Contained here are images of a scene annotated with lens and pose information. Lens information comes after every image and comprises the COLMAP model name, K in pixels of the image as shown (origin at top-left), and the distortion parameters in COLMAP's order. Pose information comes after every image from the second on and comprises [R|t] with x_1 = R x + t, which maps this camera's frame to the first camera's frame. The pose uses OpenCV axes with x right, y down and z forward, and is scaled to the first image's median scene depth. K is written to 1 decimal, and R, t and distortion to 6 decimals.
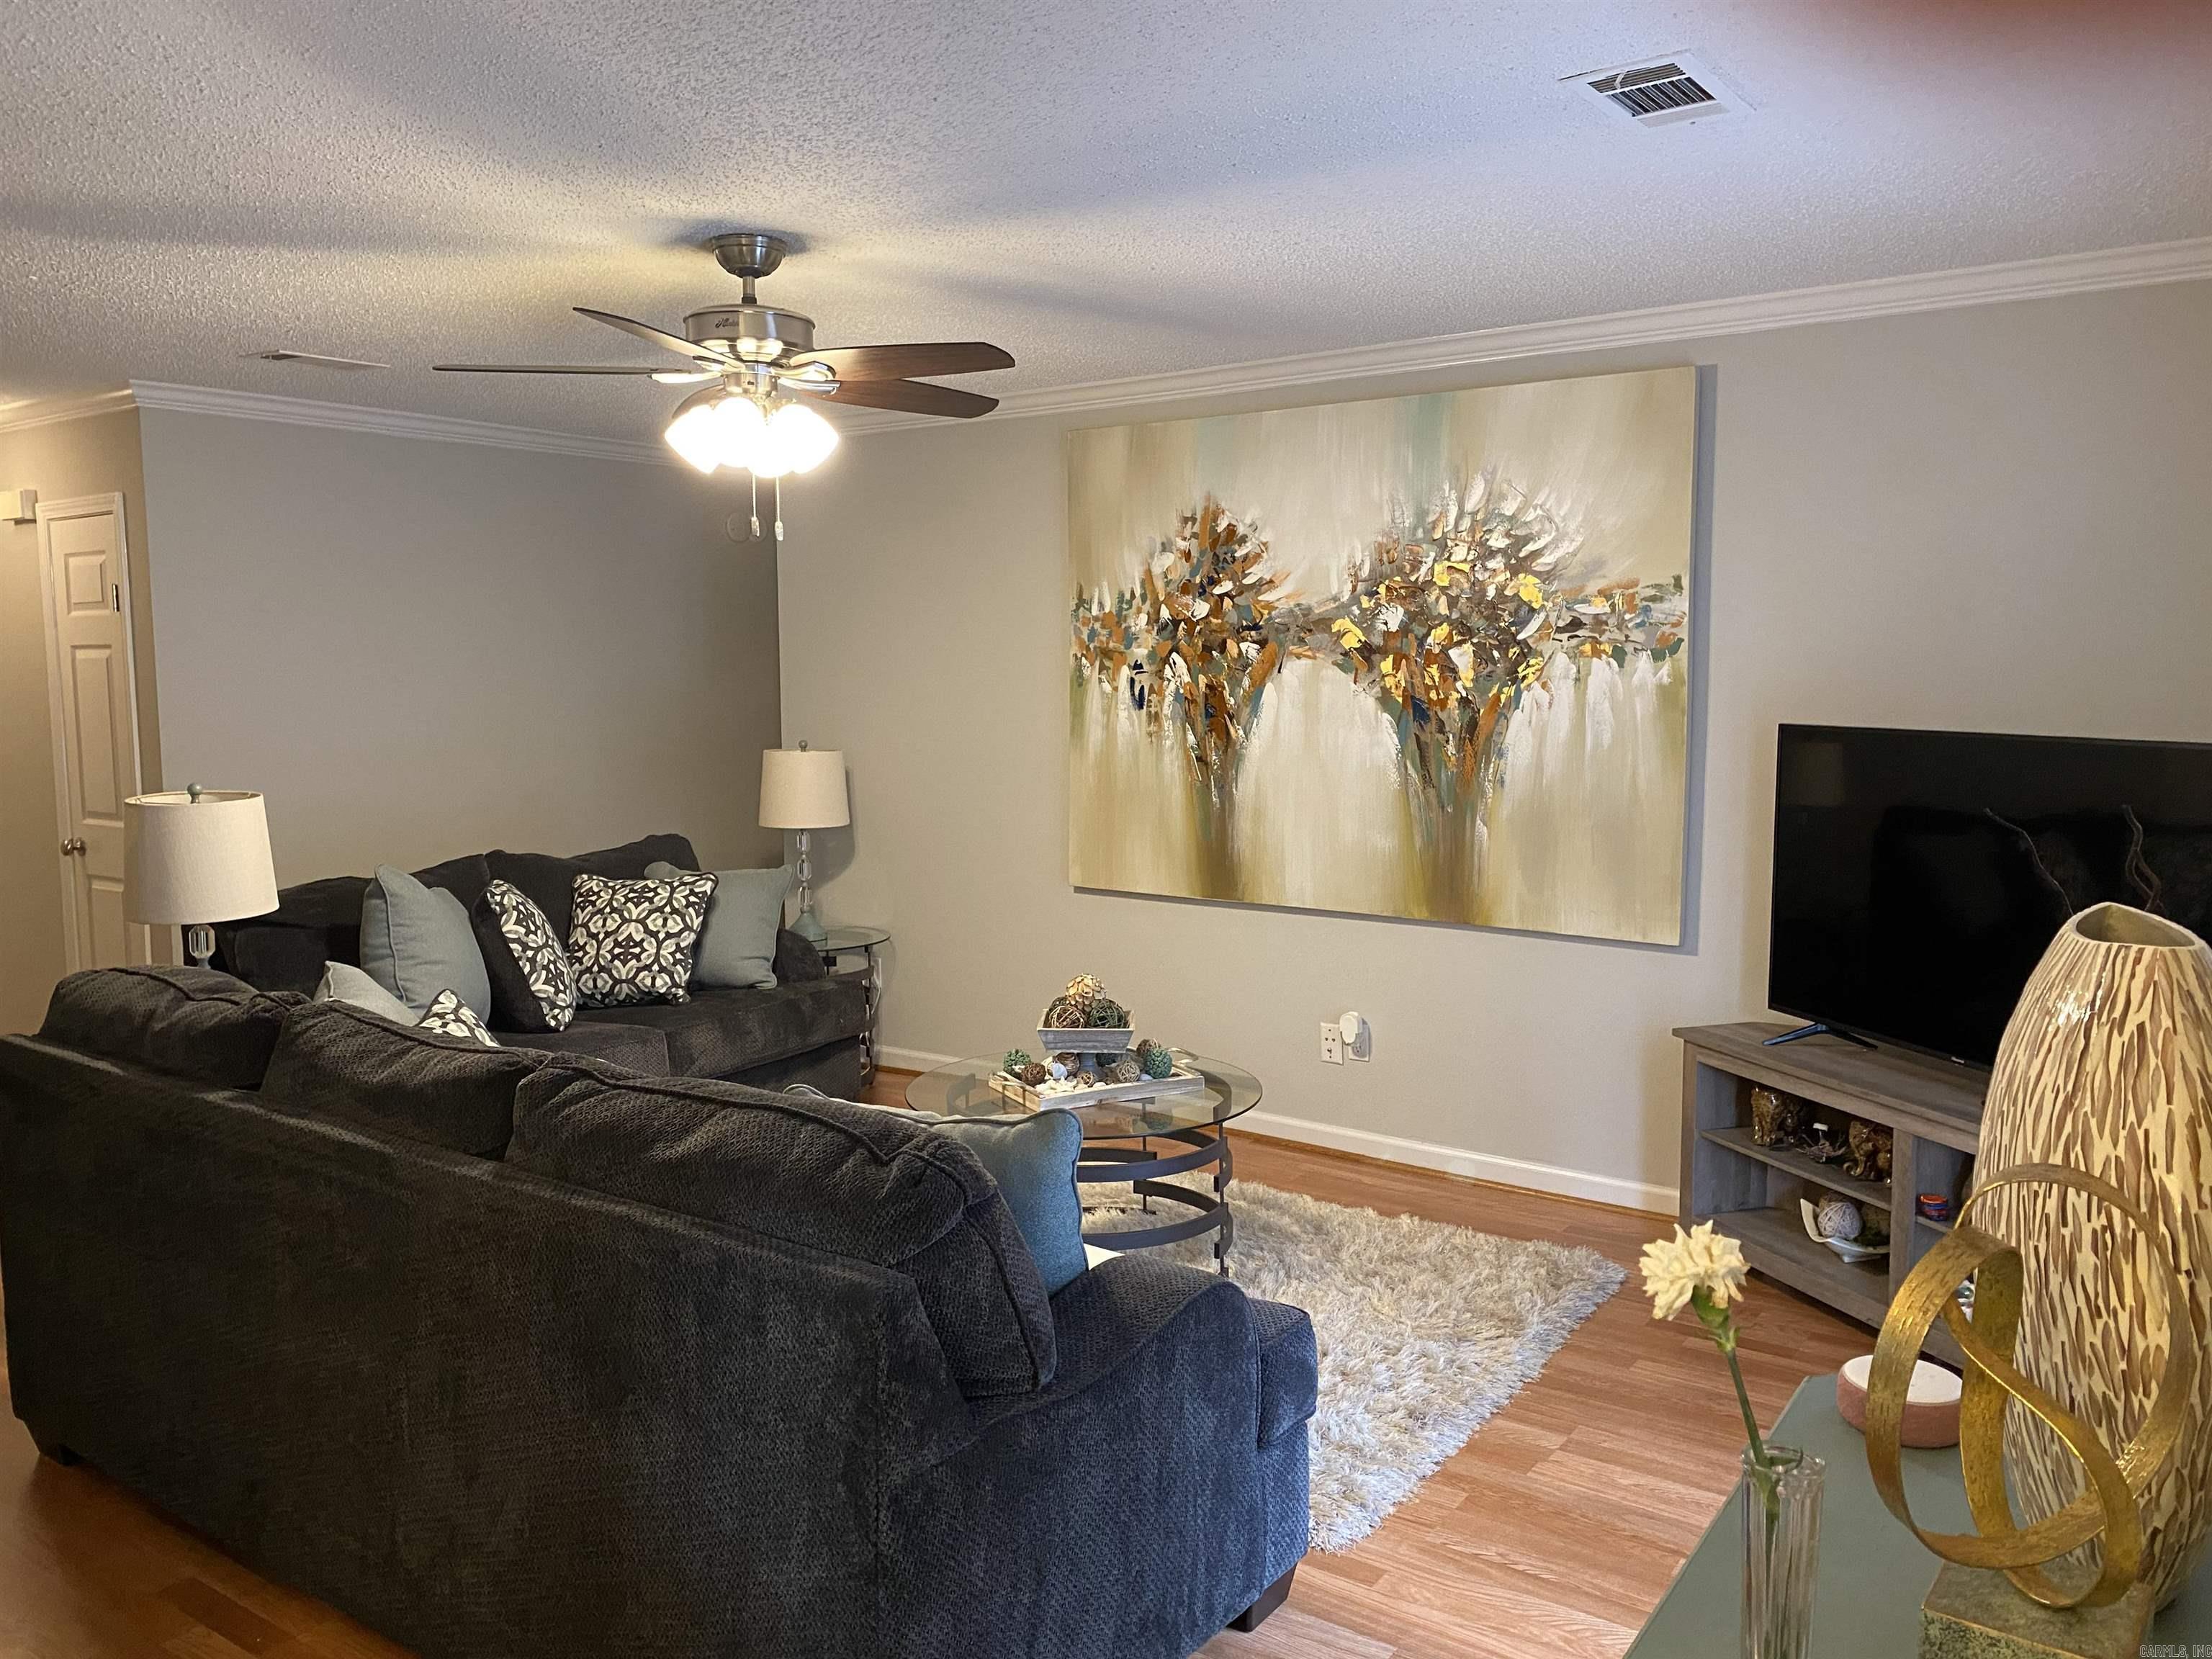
lens RADIAL K [[1663.7, 0, 1114.2], [0, 1663.7, 845.3], [0, 0, 1]] dist [0.036430, -0.042159]
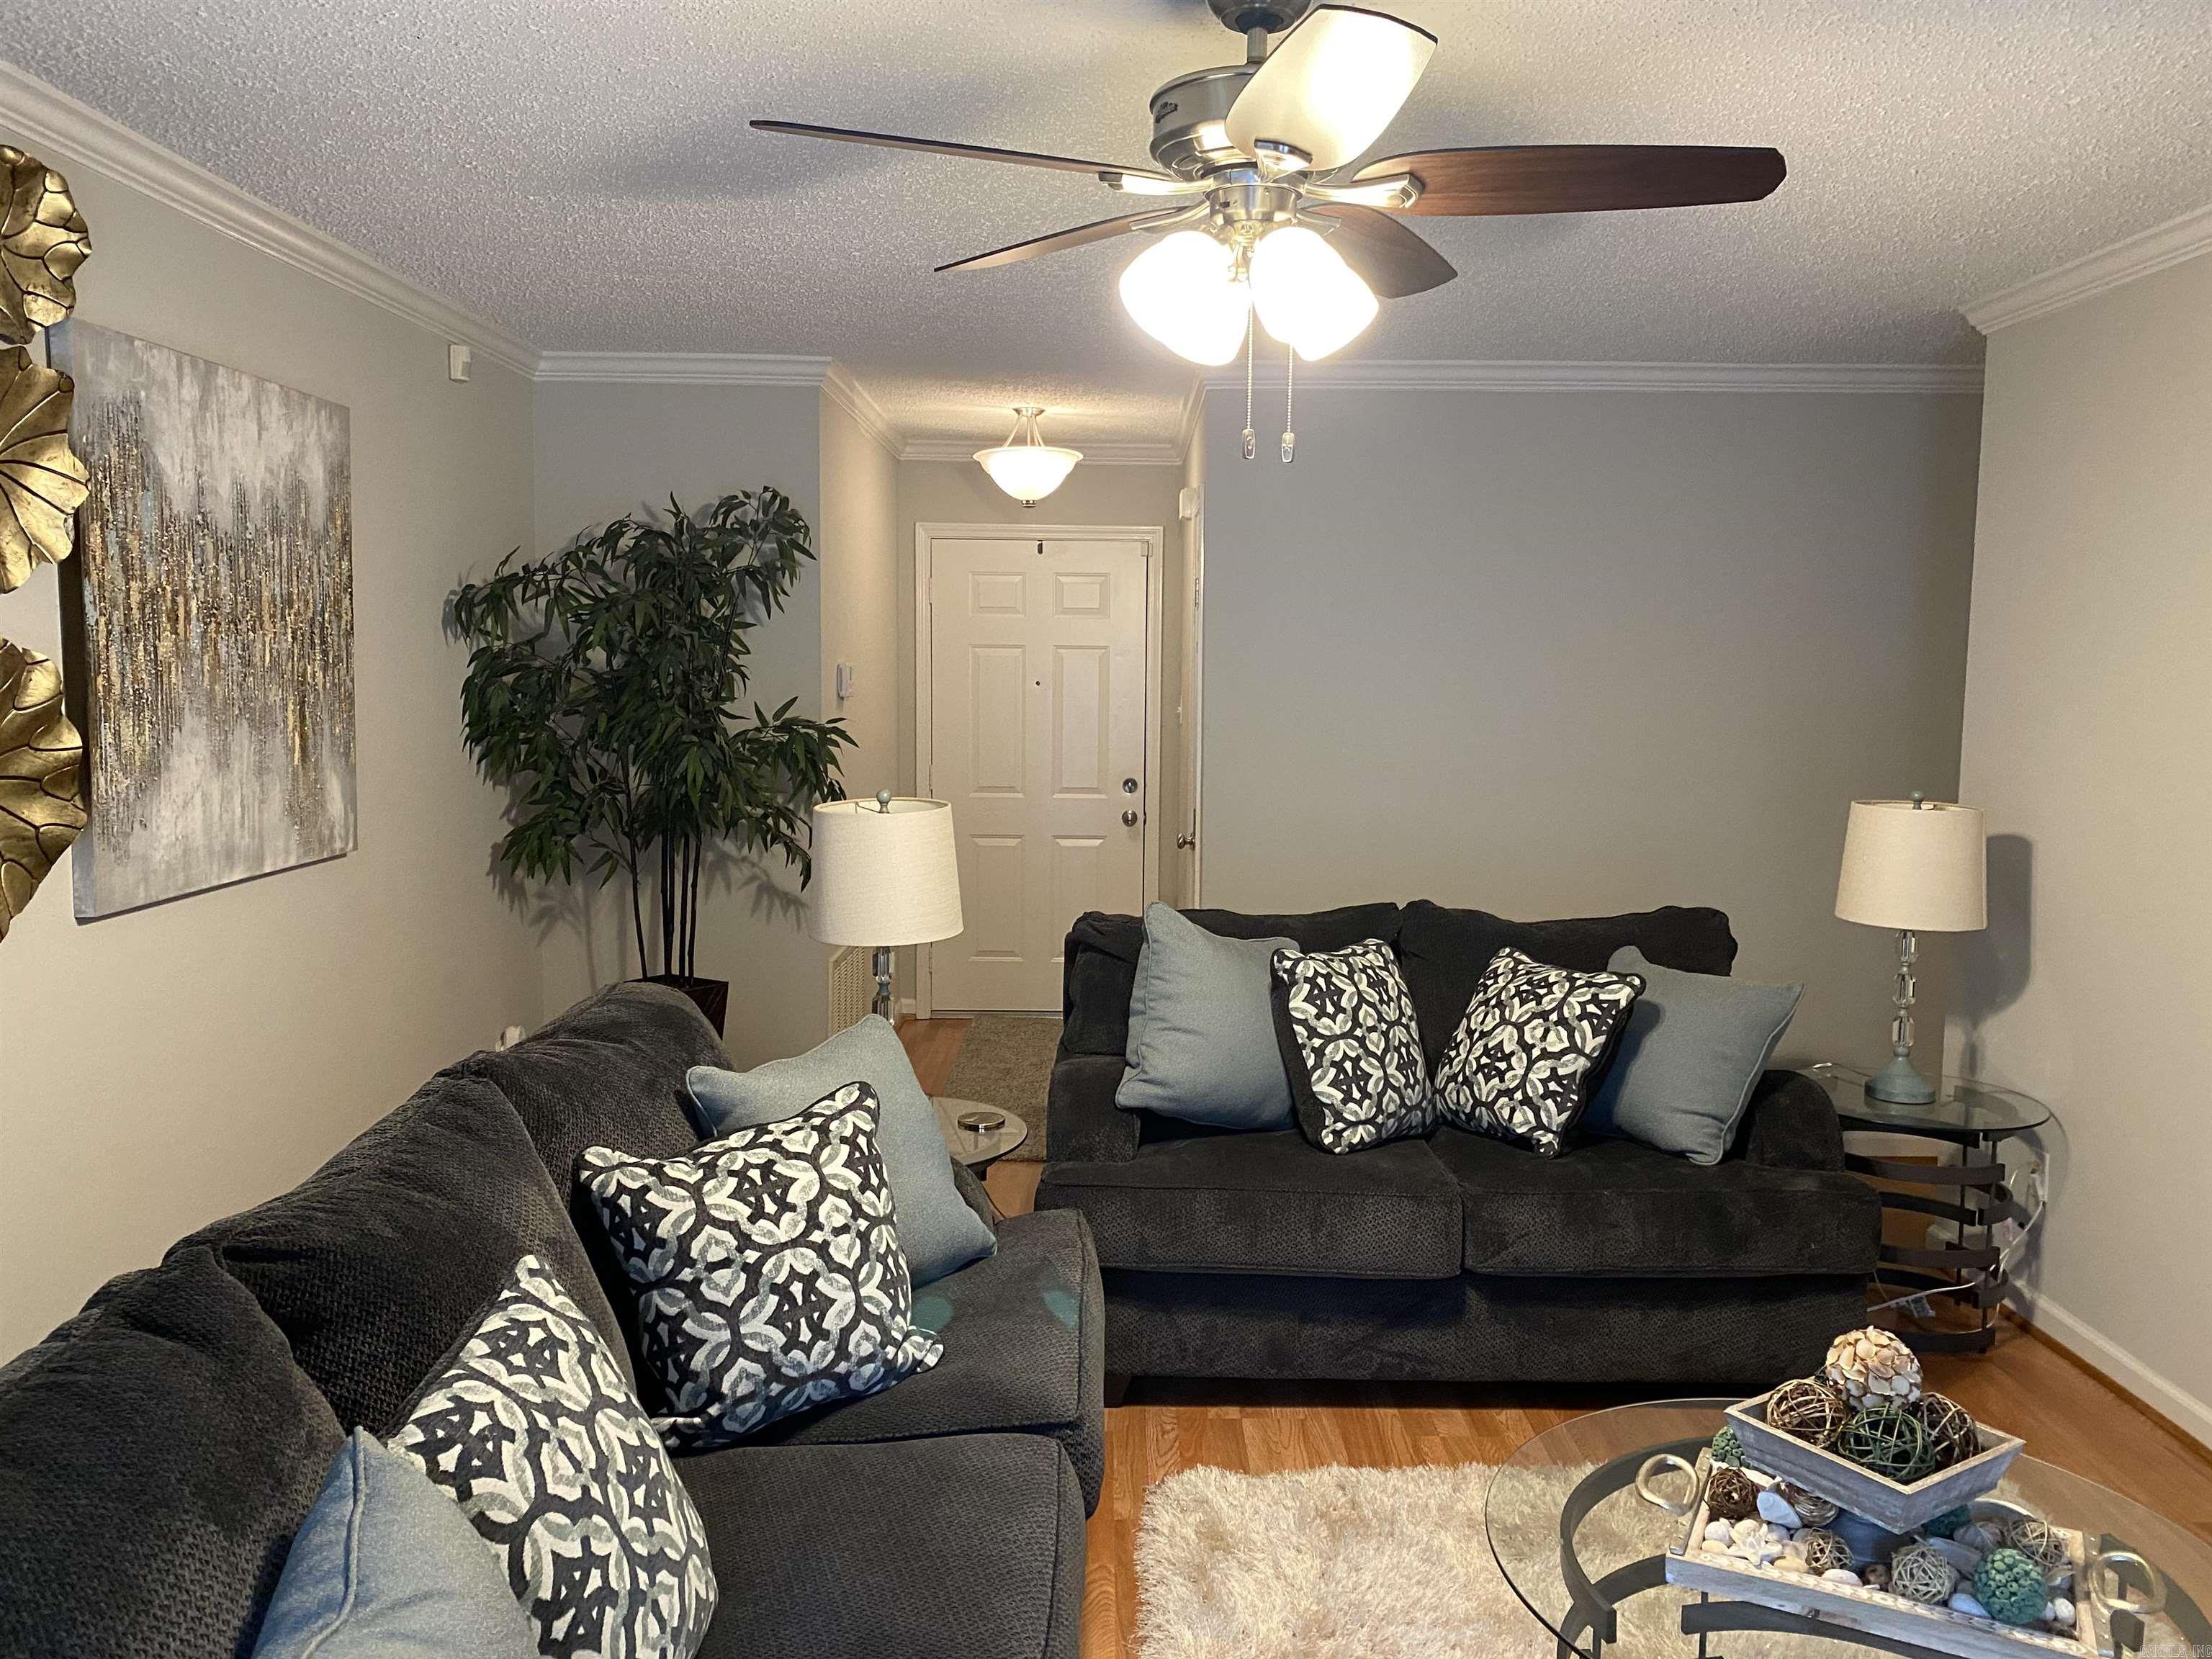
lens RADIAL K [[1663.7, 0, 1091.2], [0, 1663.7, 815.0], [0, 0, 1]] dist [0.036430, -0.042159]
pose [[0.575514, 0.090821, -0.812733, 0.199494], [-0.109547, 0.993419, 0.033439, -0.052462], [0.810421, 0.069788, 0.581676, 0.466388]]
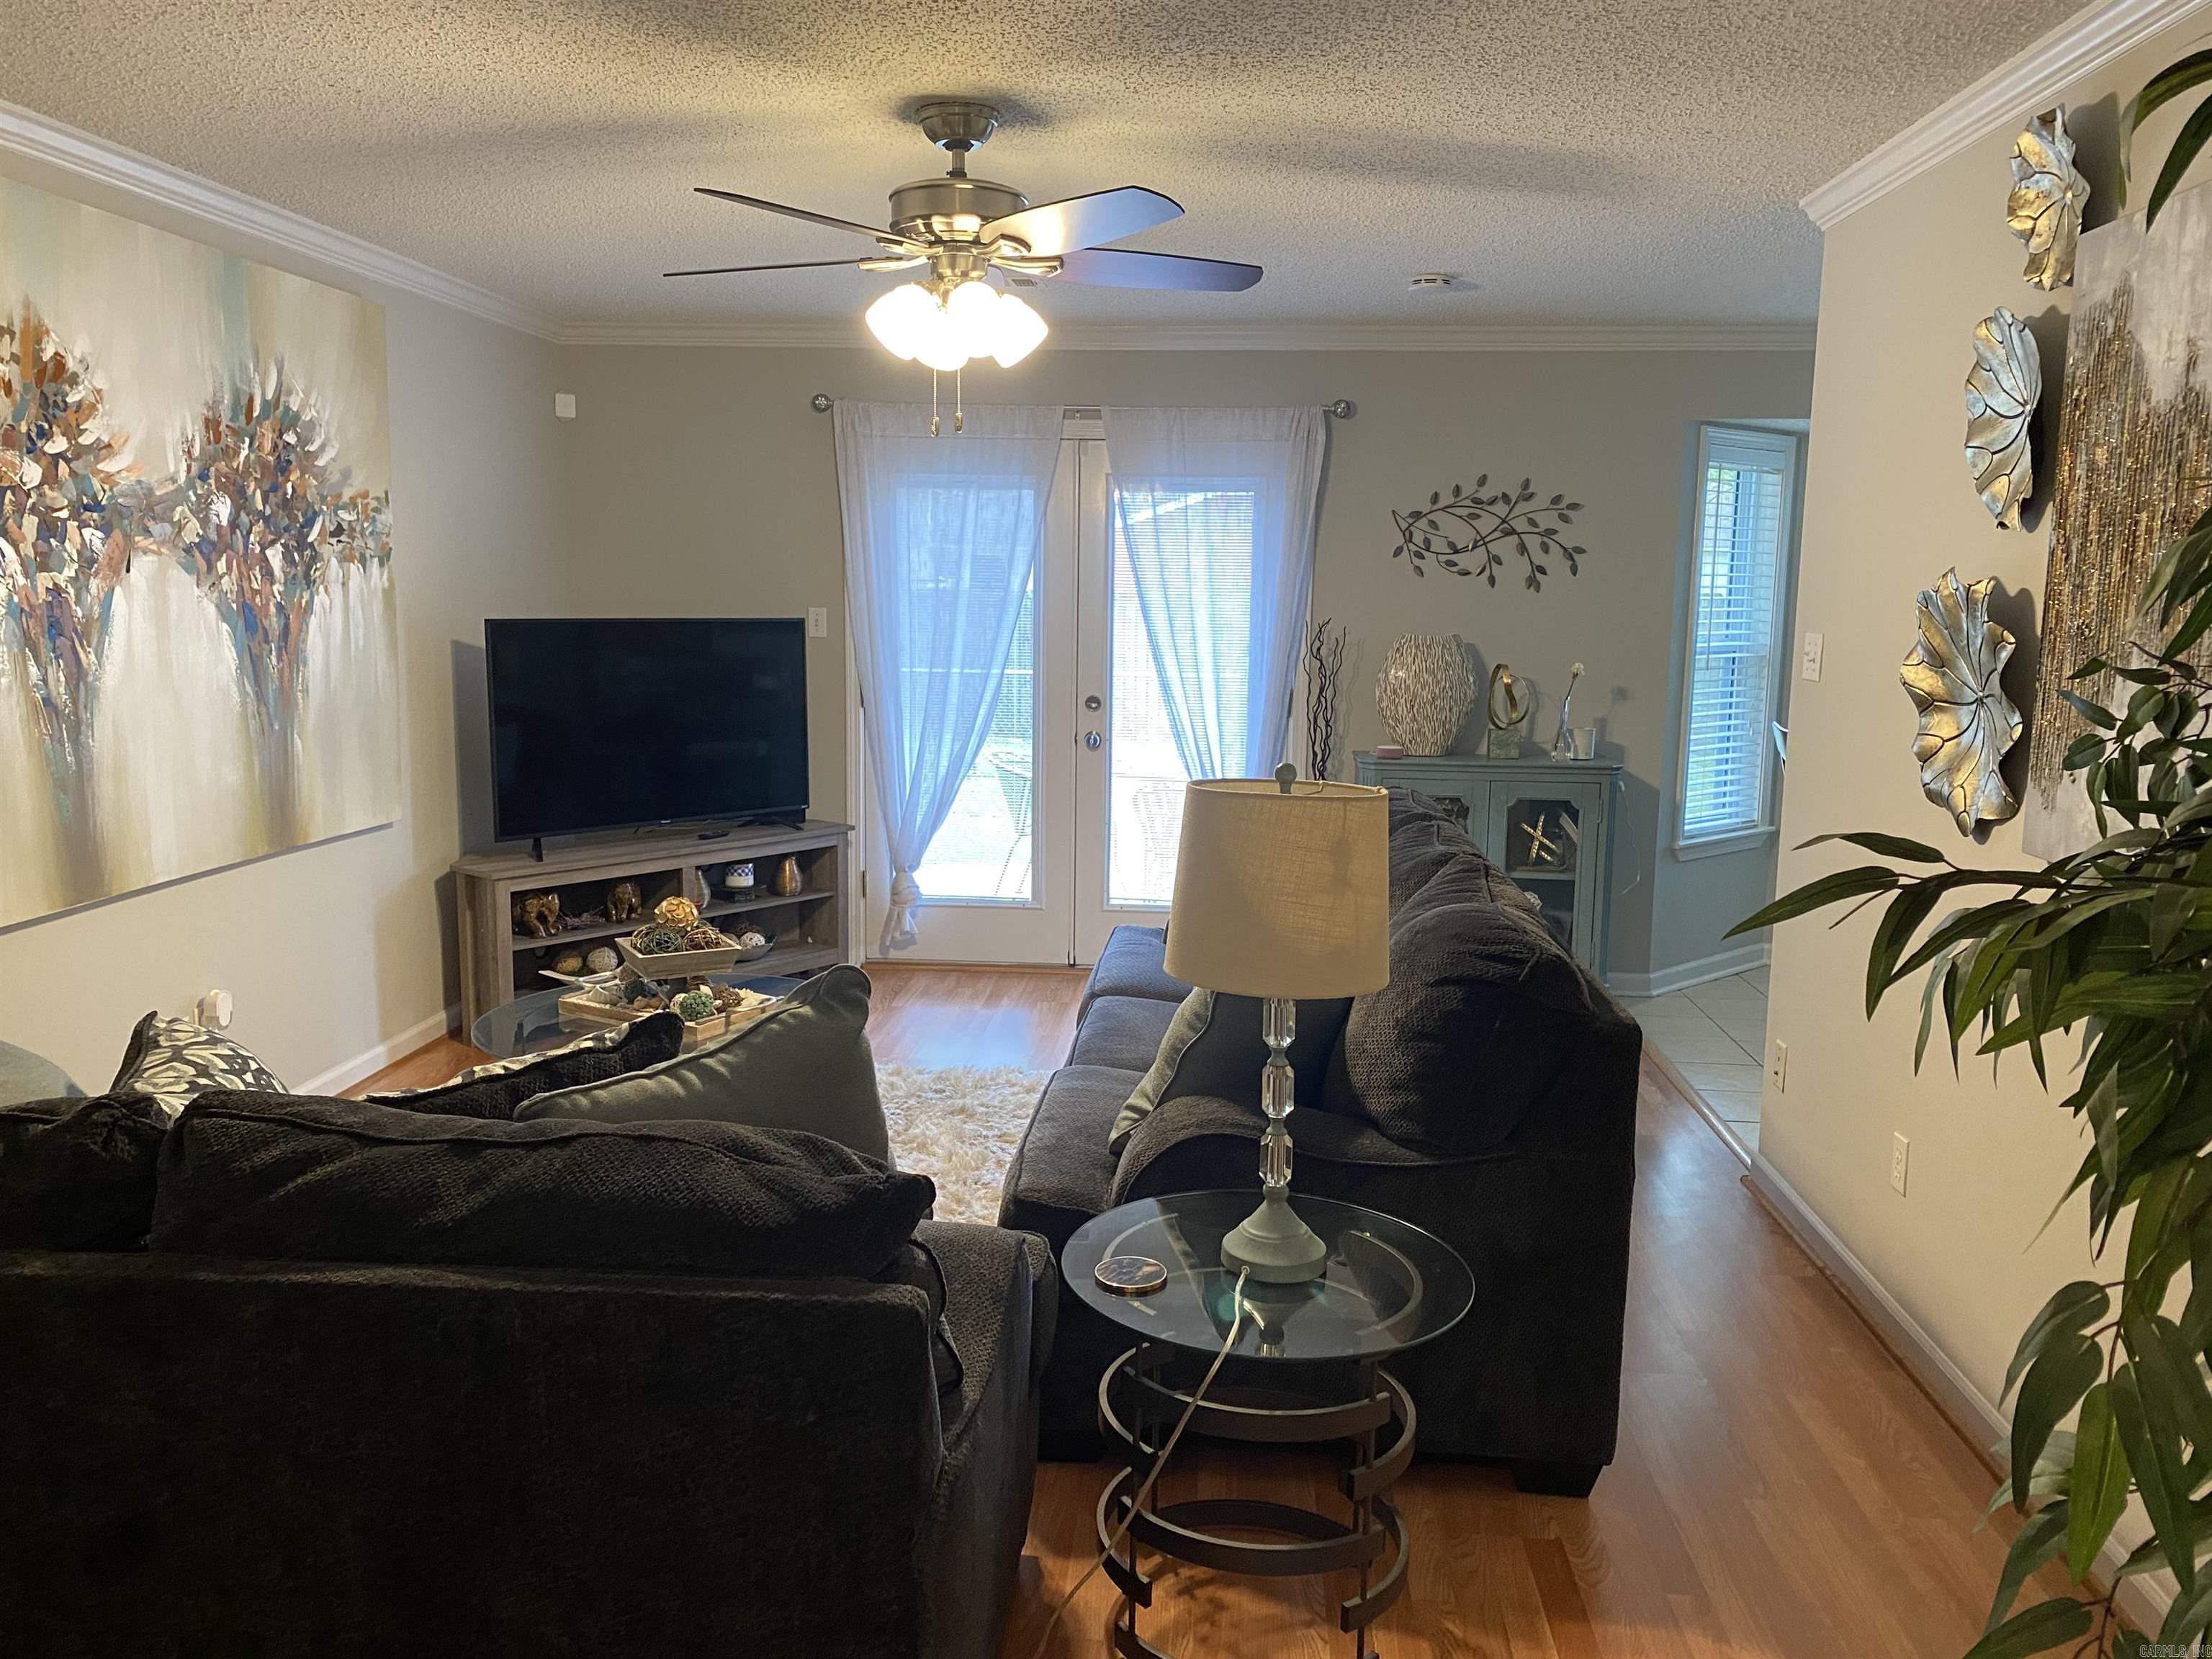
lens RADIAL K [[1663.7, 0, 1105.7], [0, 1663.7, 827.3], [0, 0, 1]] dist [0.036430, -0.042159]
pose [[-0.524680, -0.121627, 0.842566, -0.818556], [0.082483, 0.977821, 0.192515, -0.107287], [-0.847294, 0.170506, -0.503011, 1.095509]]
